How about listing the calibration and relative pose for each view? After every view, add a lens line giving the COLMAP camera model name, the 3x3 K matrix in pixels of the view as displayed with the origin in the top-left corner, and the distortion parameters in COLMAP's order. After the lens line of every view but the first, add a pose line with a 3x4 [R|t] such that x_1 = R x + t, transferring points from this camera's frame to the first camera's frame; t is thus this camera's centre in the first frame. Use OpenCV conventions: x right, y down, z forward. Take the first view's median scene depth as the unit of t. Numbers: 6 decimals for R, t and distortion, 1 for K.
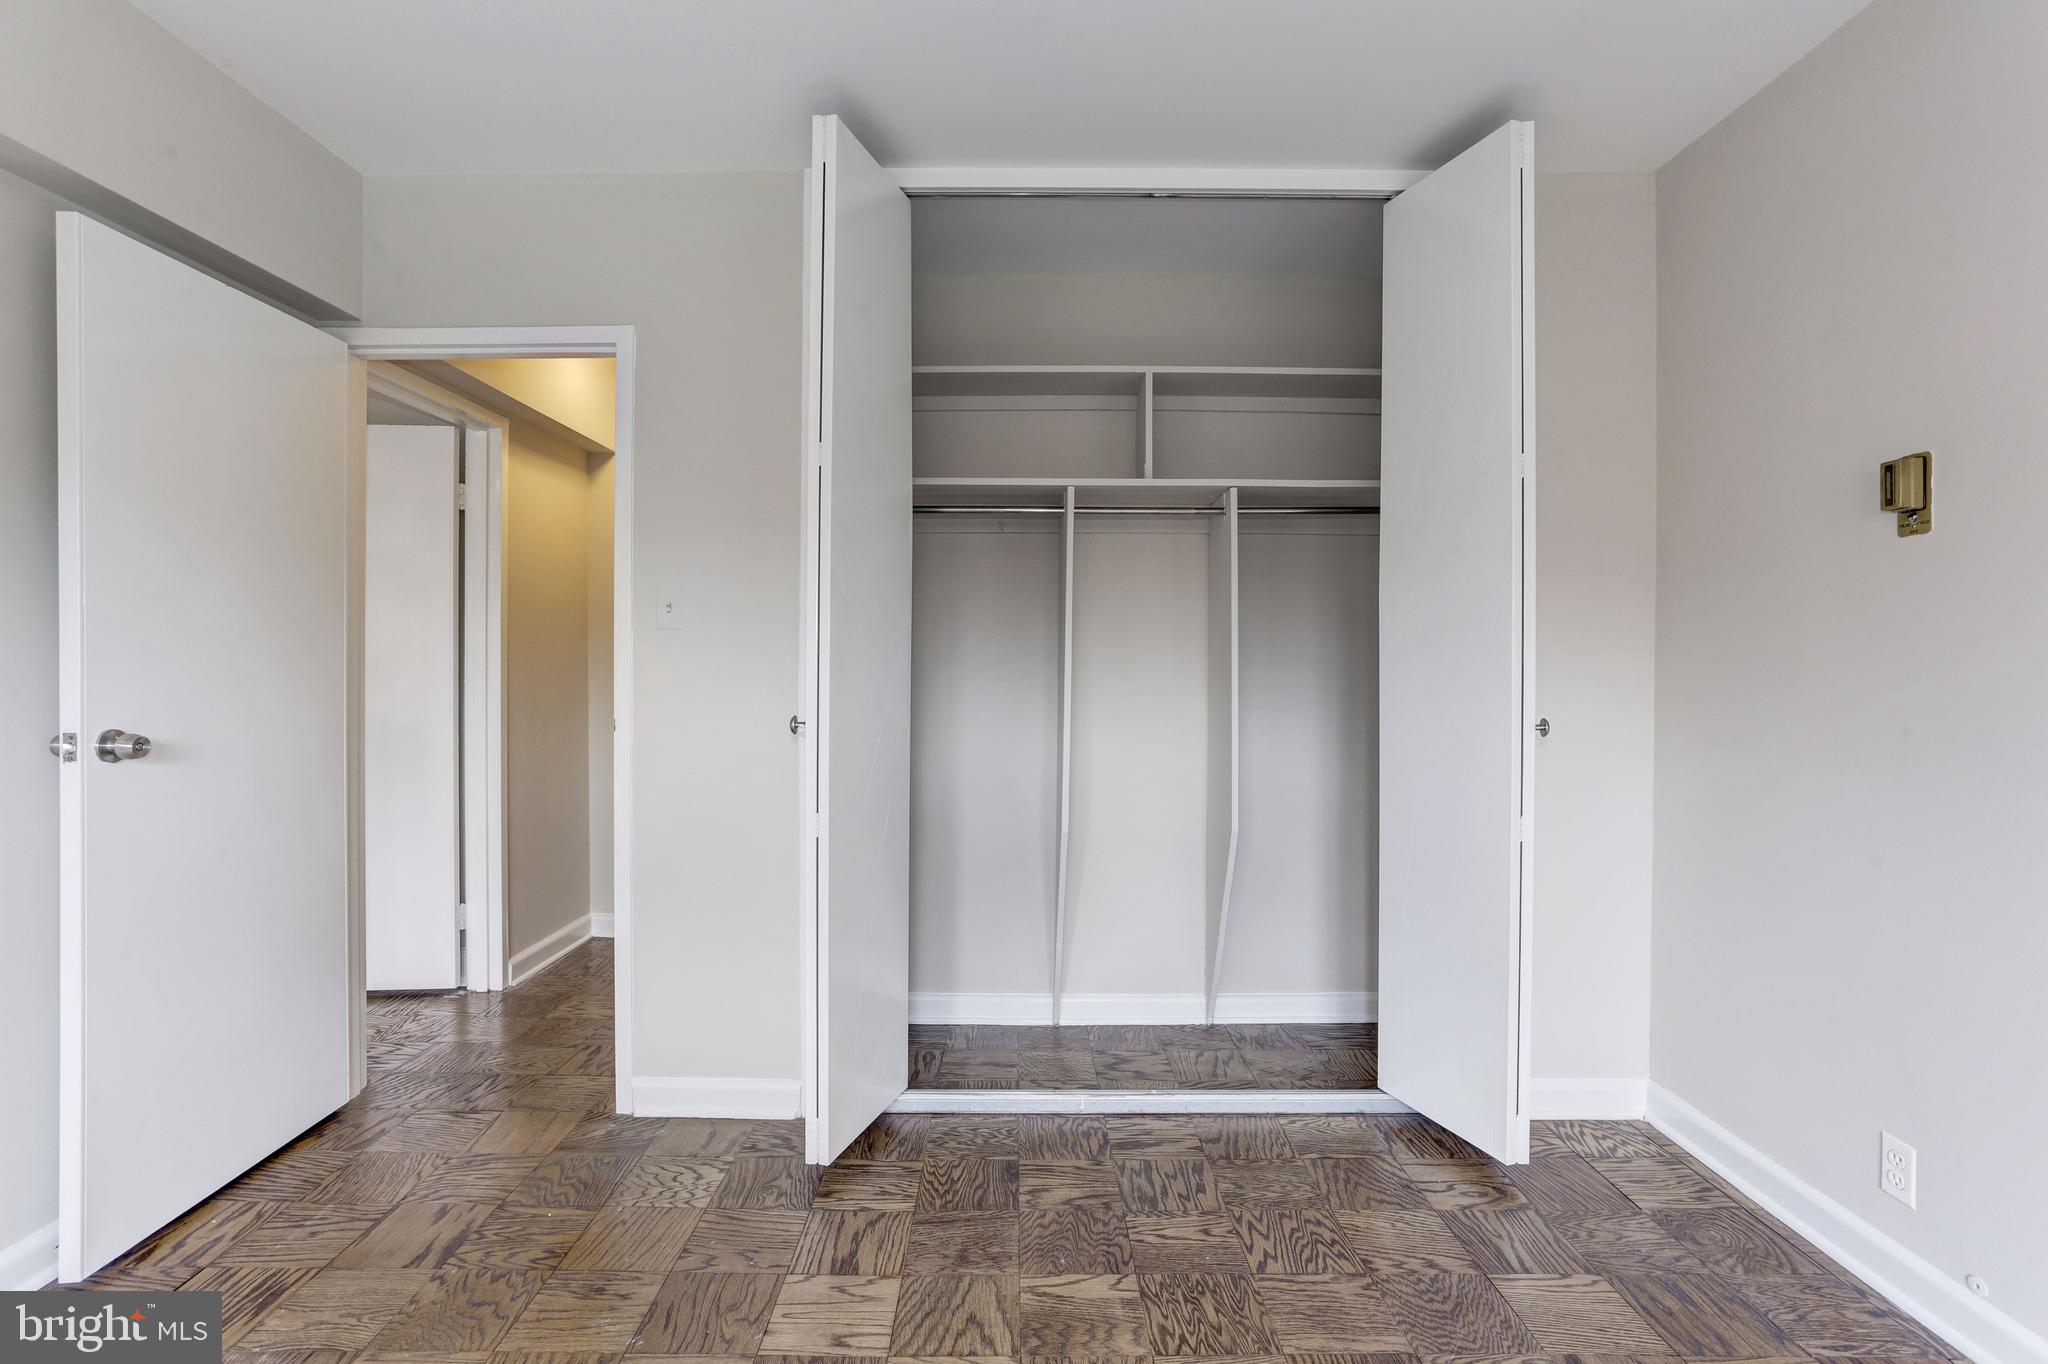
lens RADIAL K [[998.2, 0, 1013.0], [0, 998.2, 668.6], [0, 0, 1]] dist [-0.054092, 0.032786]
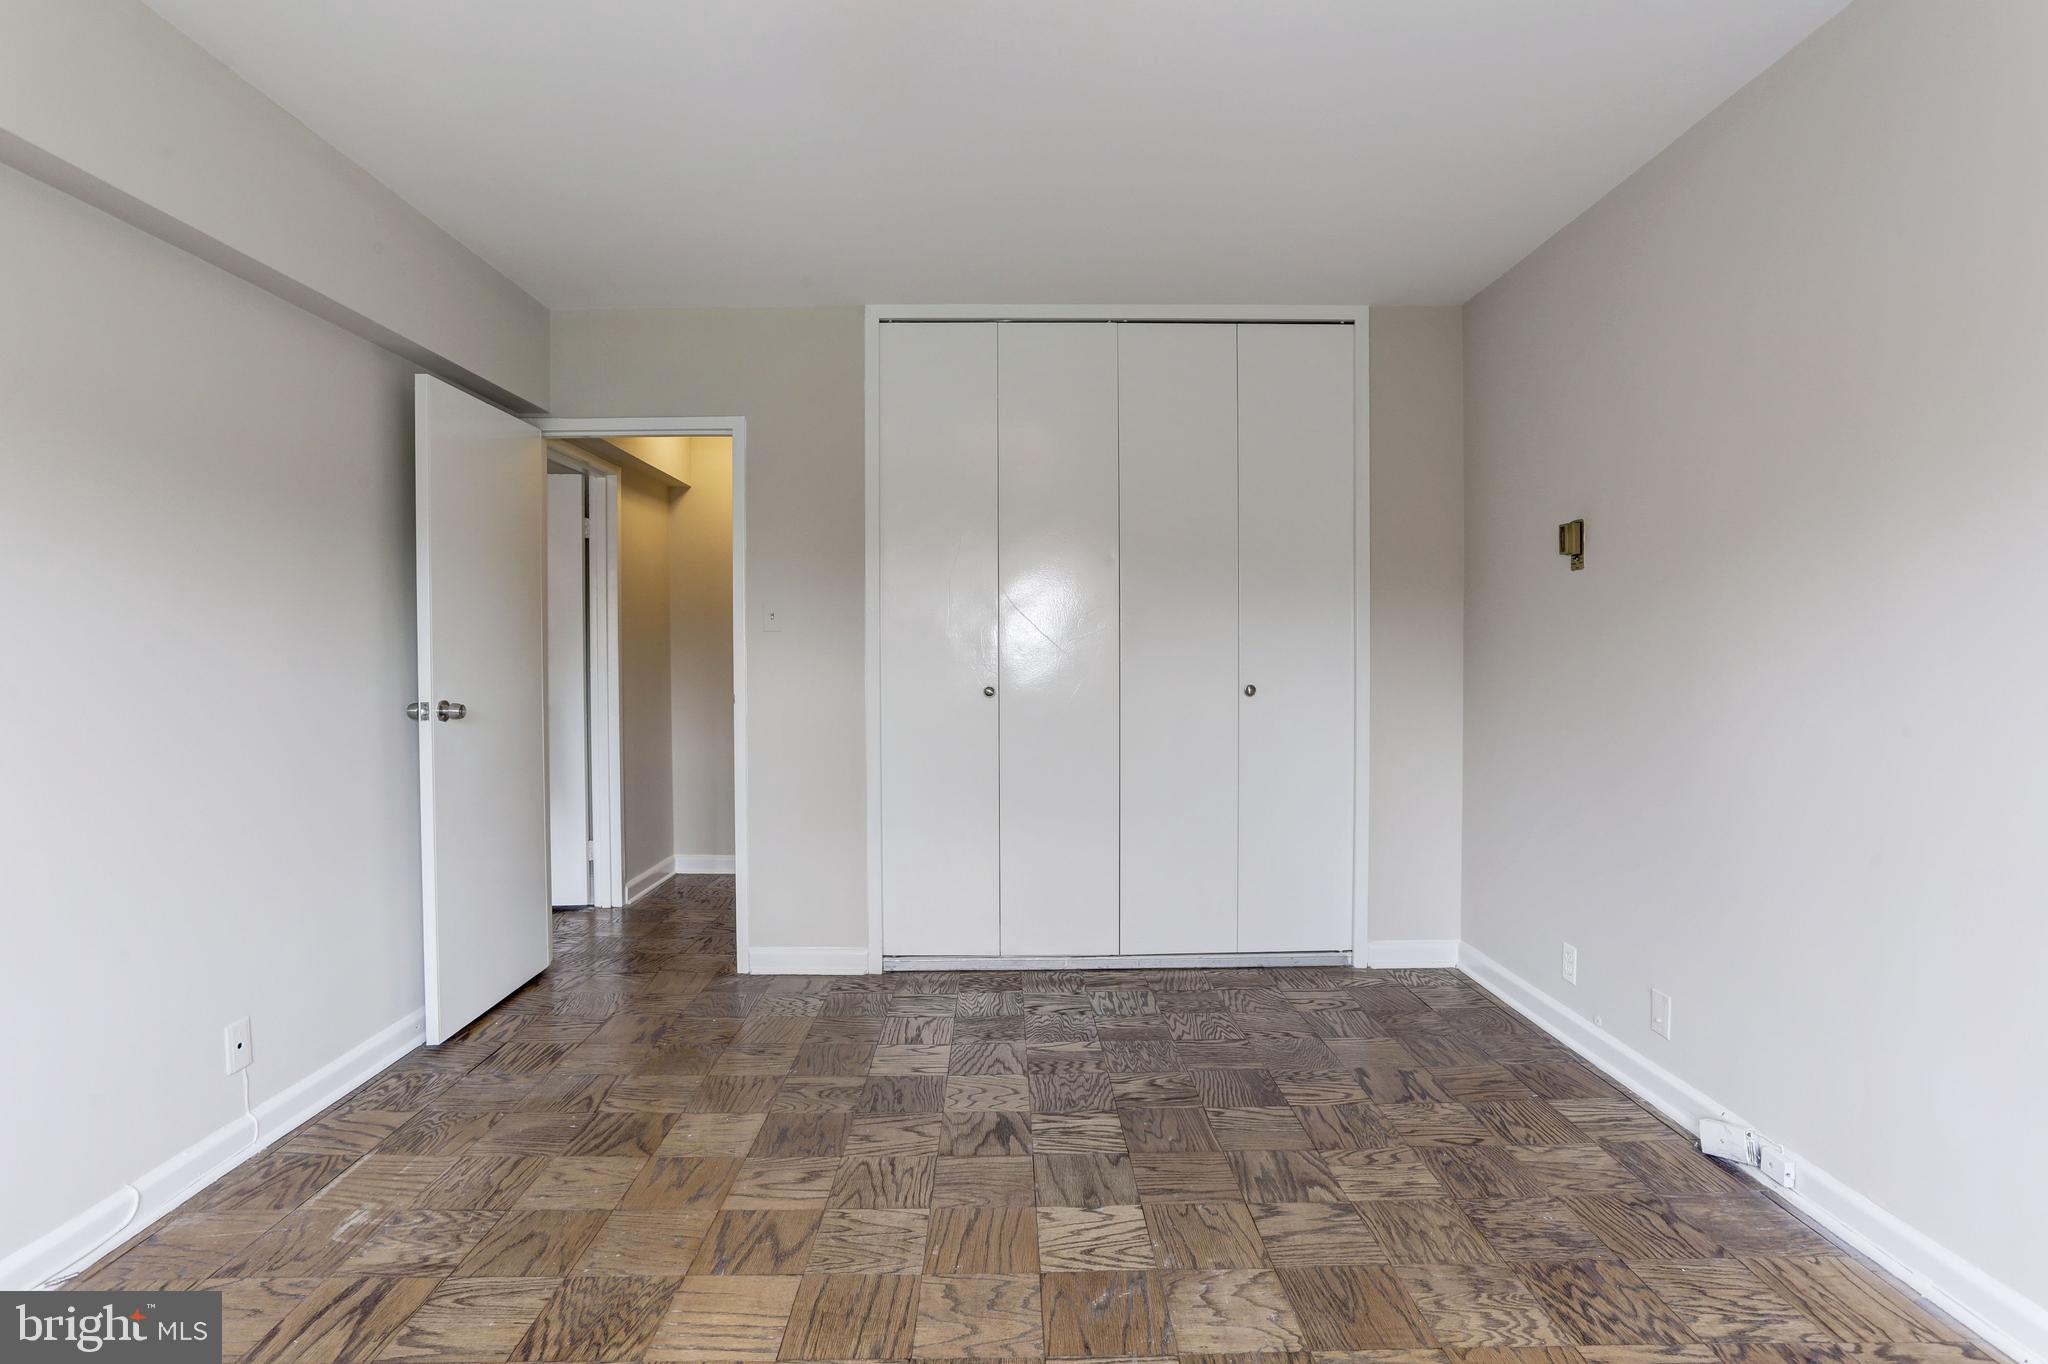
lens RADIAL K [[998.2, 0, 1013.0], [0, 998.2, 668.6], [0, 0, 1]] dist [-0.054092, 0.032786]
pose [[0.999862, -0.007556, 0.014818, -0.028490], [0.007386, 0.999907, 0.011483, -0.000020], [-0.014903, -0.011372, 0.999824, -0.502687]]
